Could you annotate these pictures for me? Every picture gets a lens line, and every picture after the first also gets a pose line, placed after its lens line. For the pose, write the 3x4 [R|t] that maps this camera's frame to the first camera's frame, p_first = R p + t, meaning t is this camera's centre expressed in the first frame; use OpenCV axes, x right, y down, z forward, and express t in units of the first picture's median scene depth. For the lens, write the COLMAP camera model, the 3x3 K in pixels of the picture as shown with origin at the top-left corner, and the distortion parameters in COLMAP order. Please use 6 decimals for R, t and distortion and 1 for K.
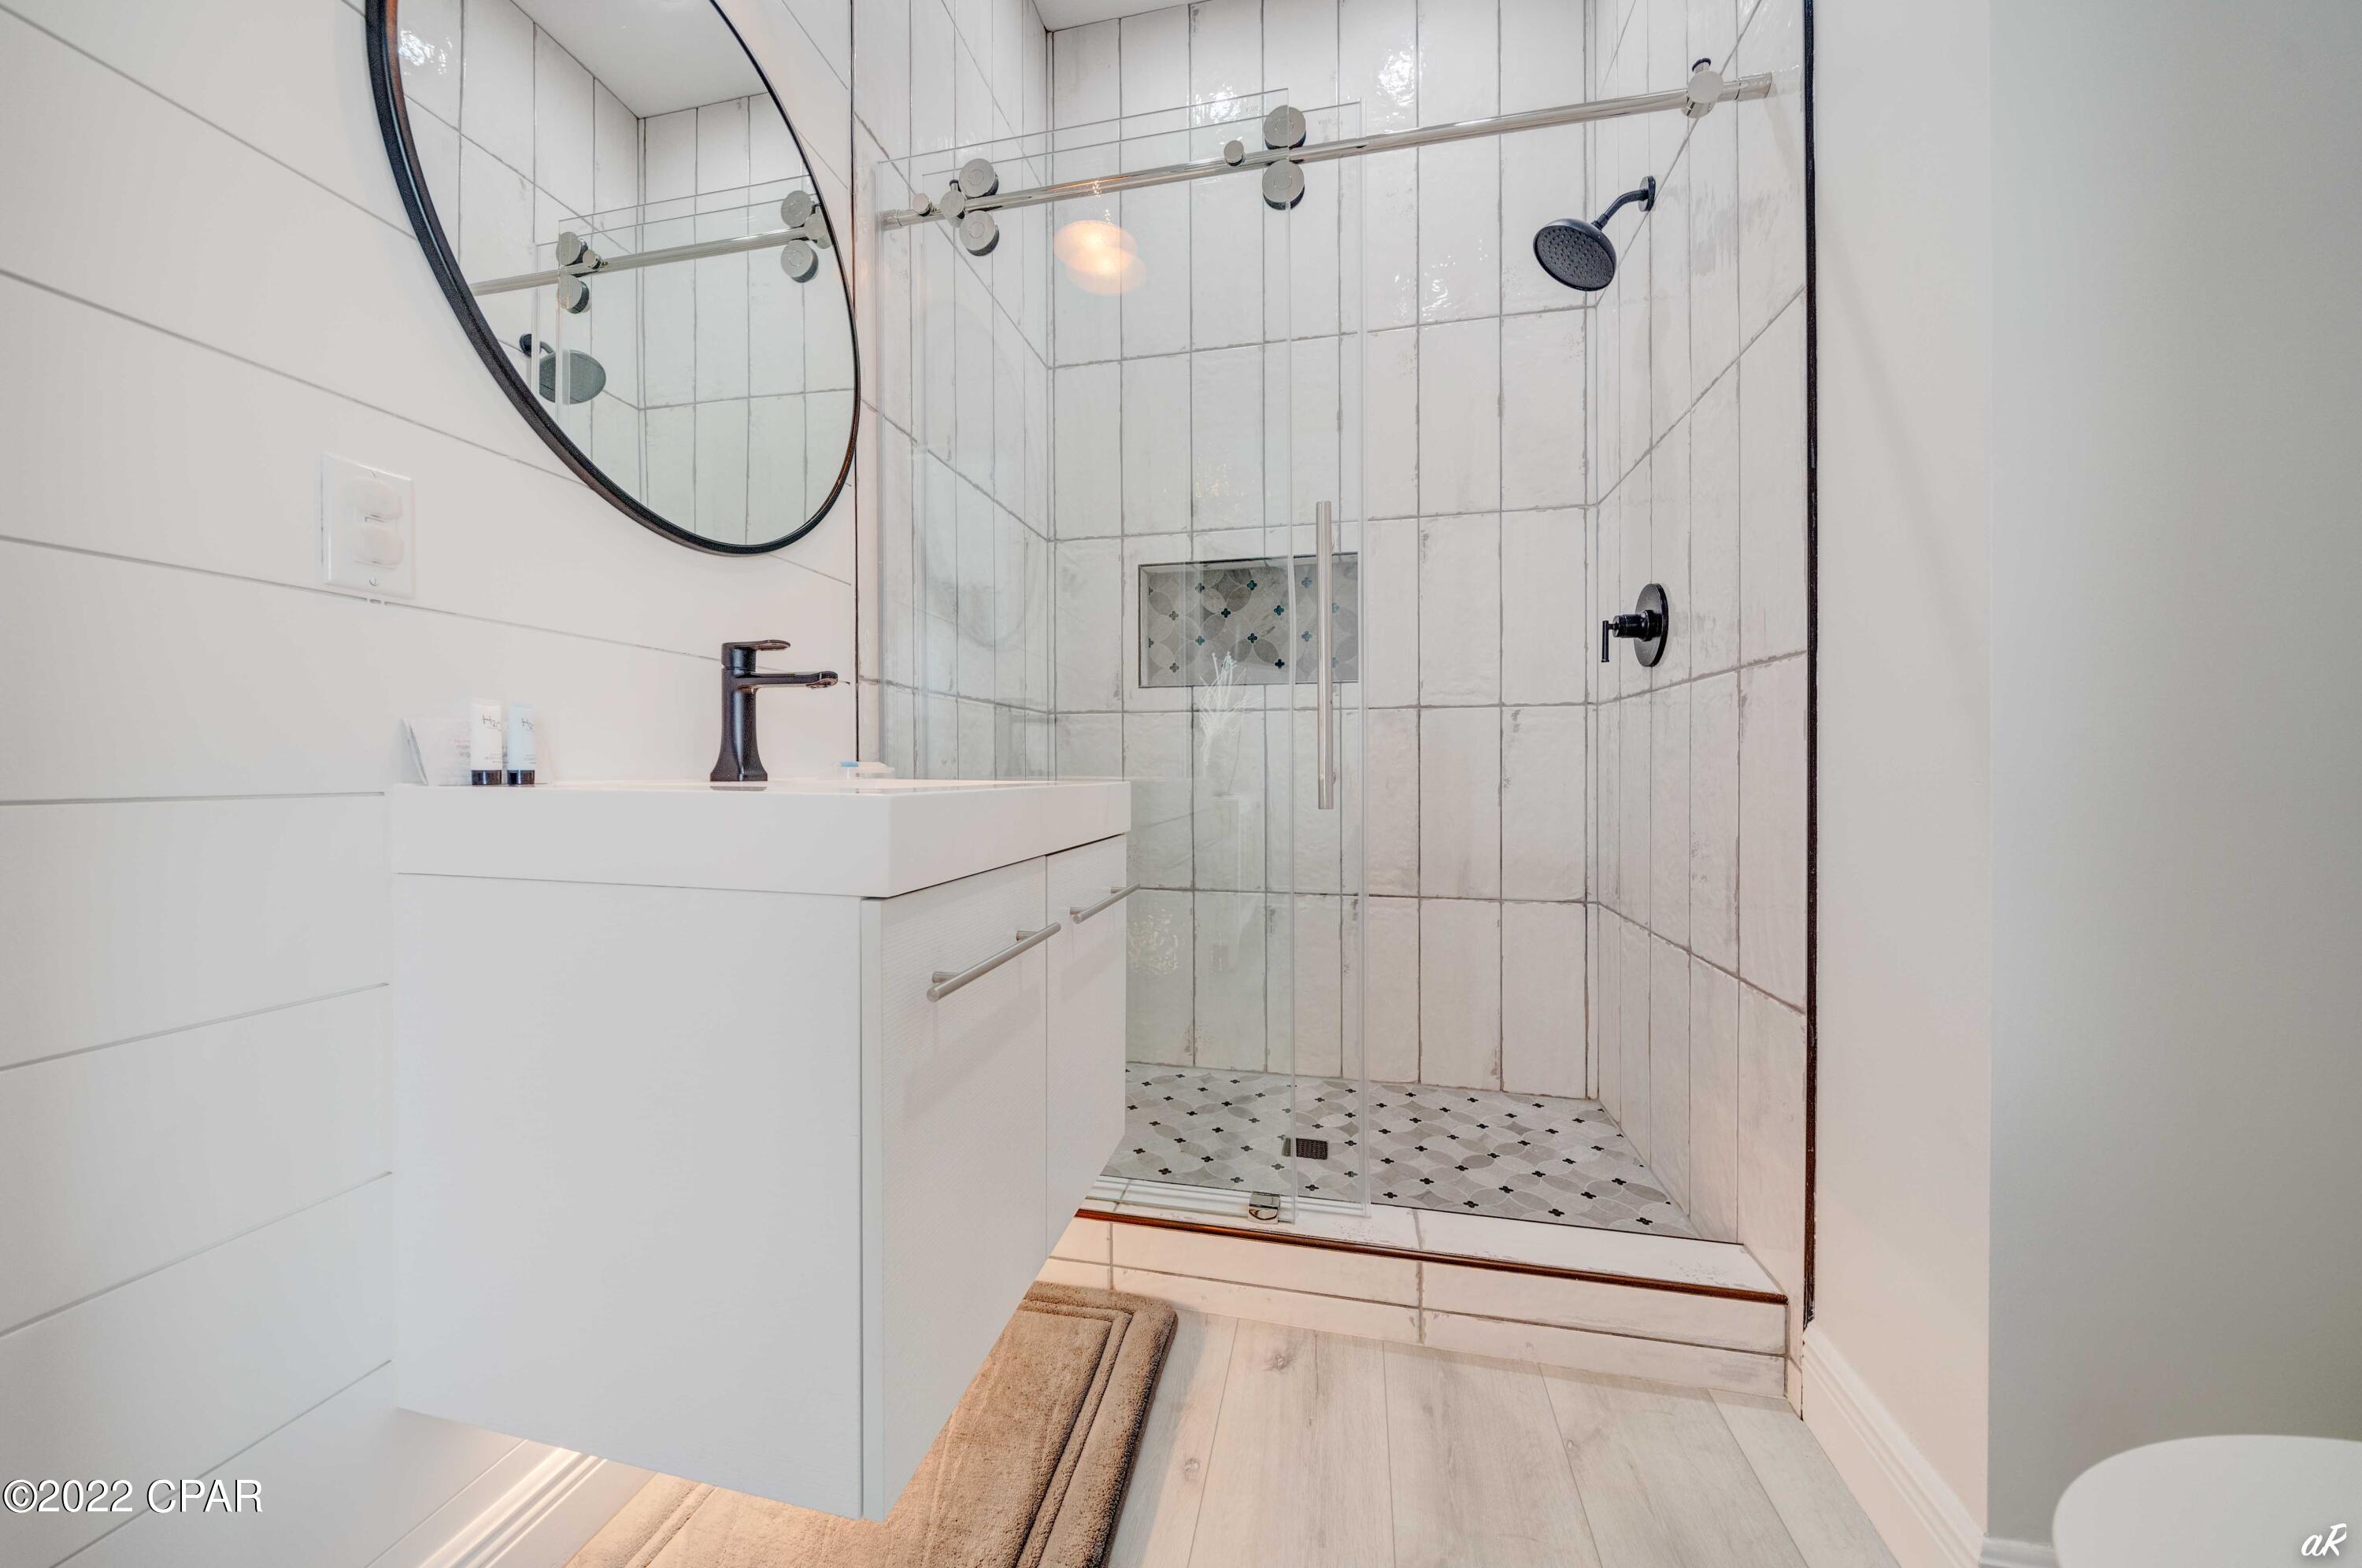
lens RADIAL K [[821.4, 0, 1179.6], [0, 821.4, 783.9], [0, 0, 1]] dist [-0.007165, -0.000530]
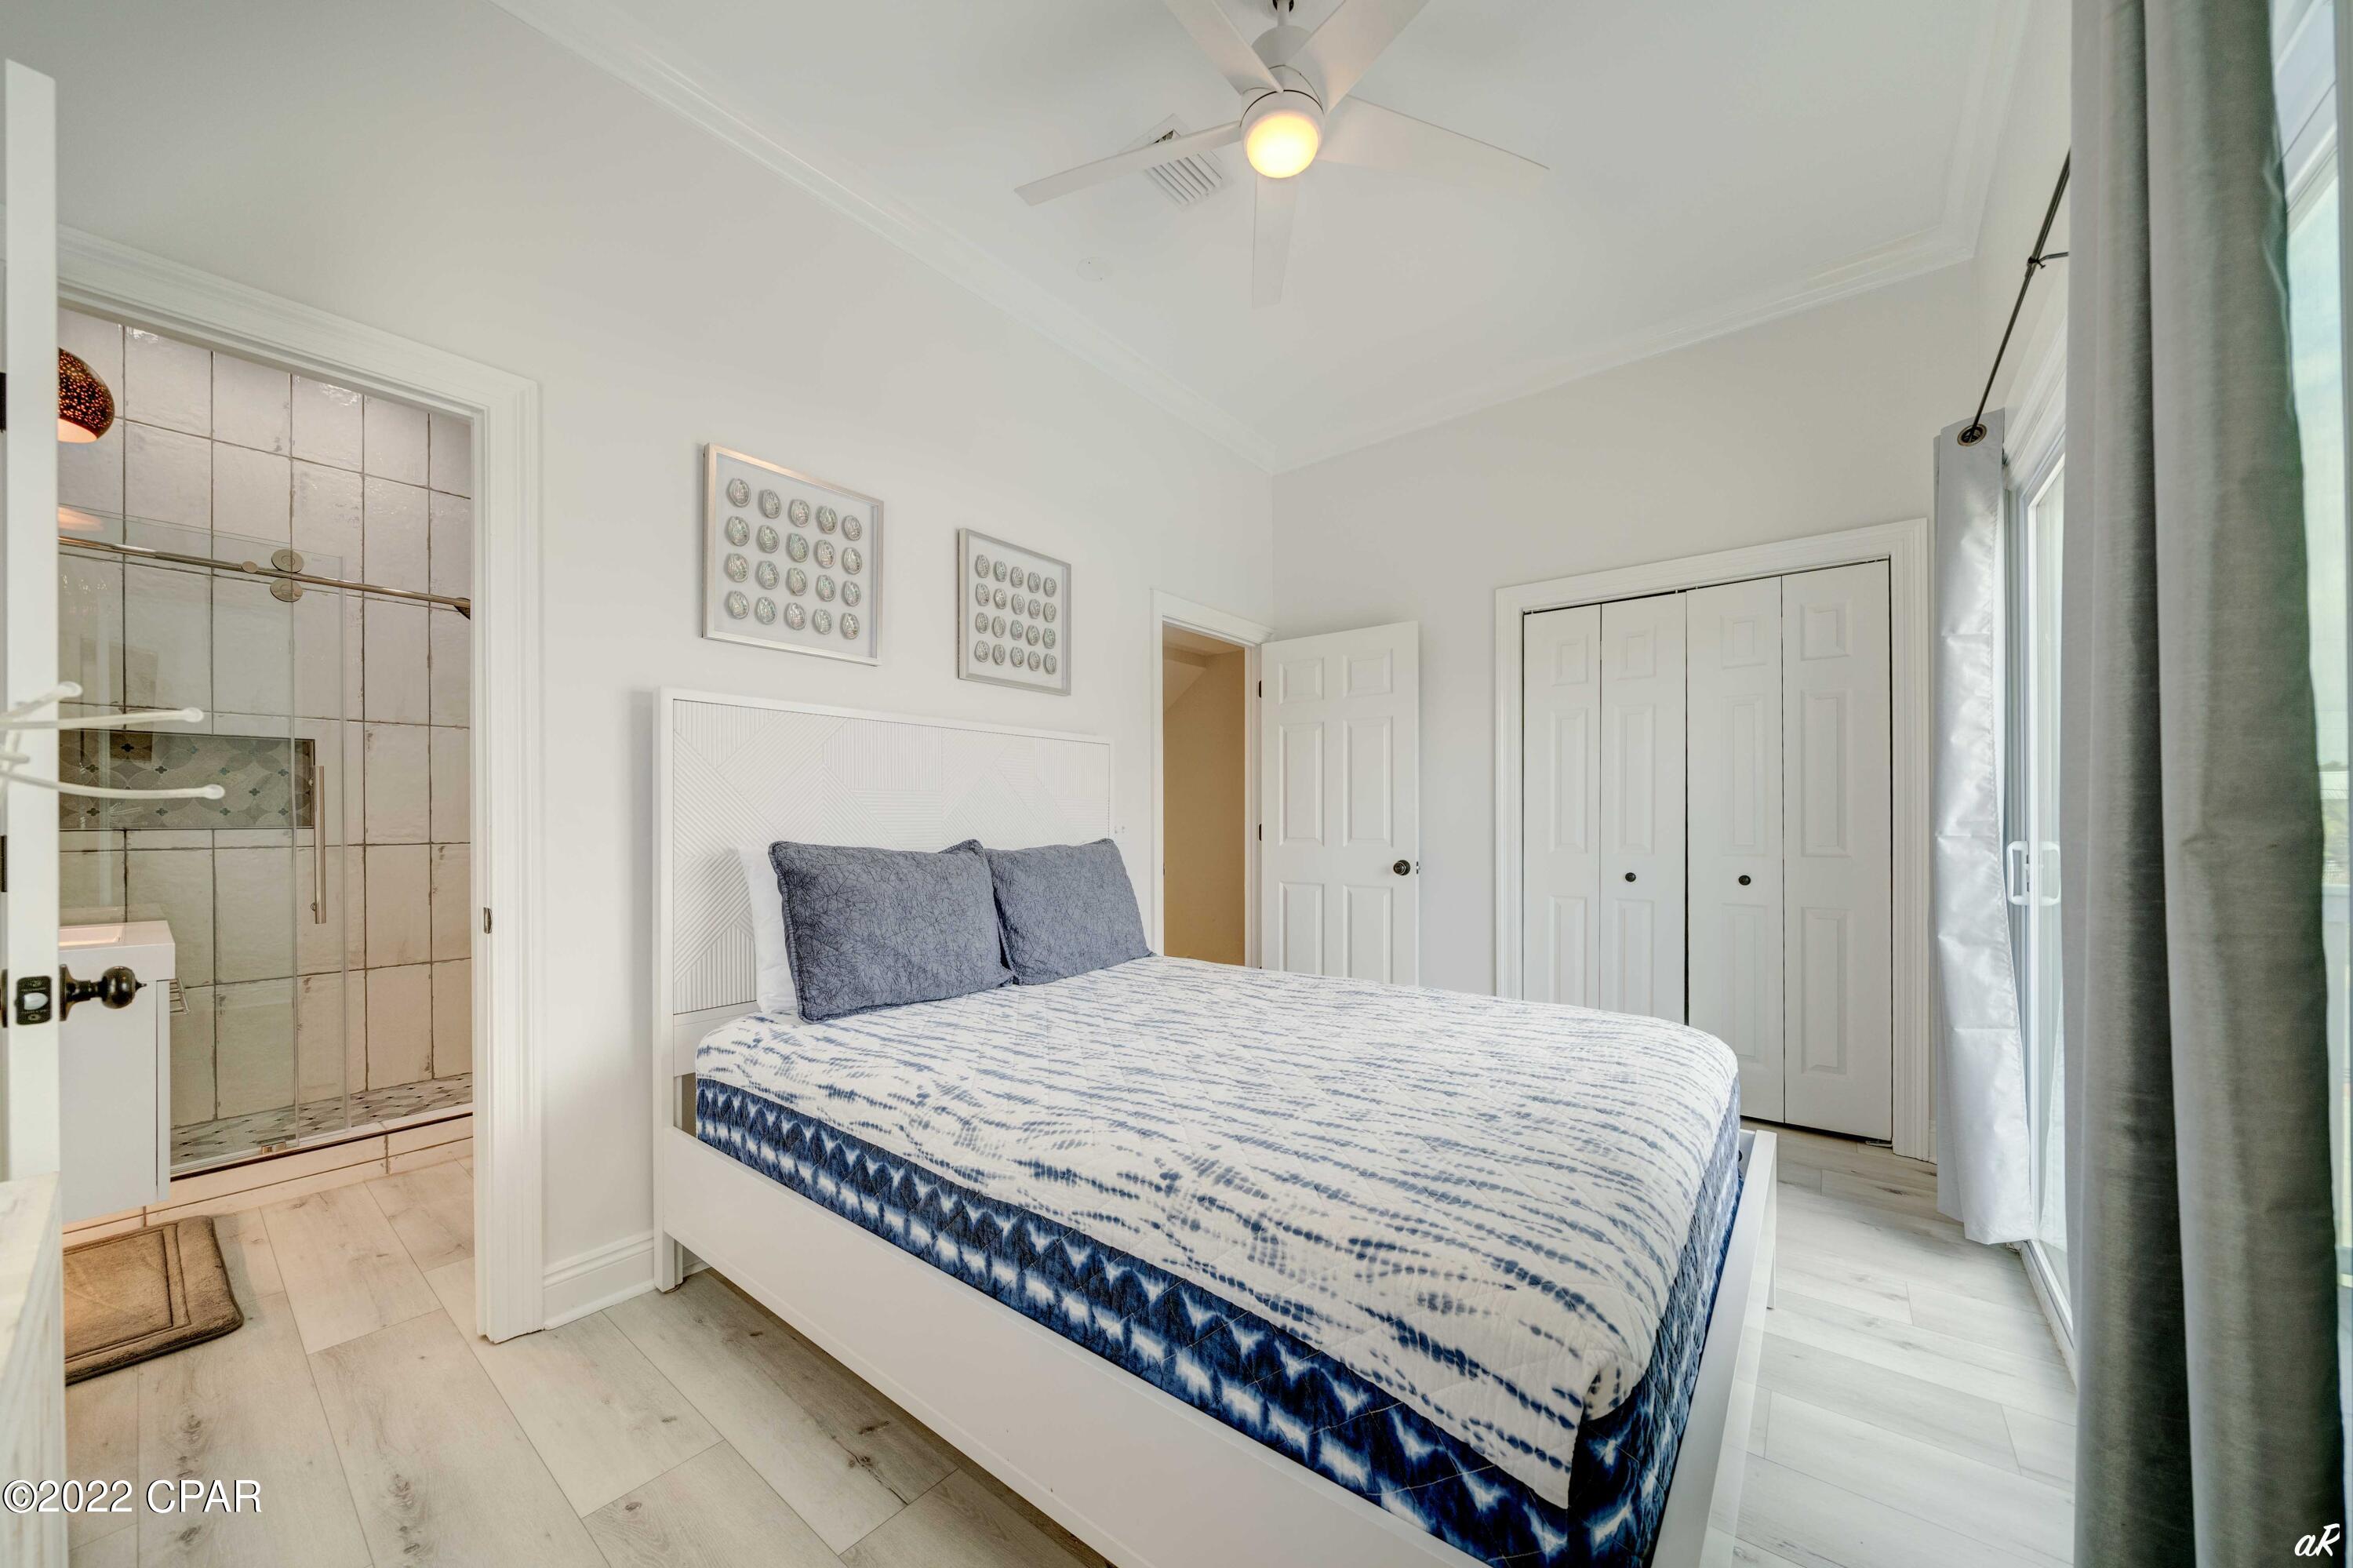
lens RADIAL K [[818.4, 0, 1158.7], [0, 818.4, 816.6], [0, 0, 1]] dist [-0.007165, -0.000530]
pose [[0.449044, 0.001852, 0.893508, -0.408159], [0.013683, 0.999866, -0.008948, -0.115113], [-0.893405, 0.016244, 0.448959, -1.033700]]
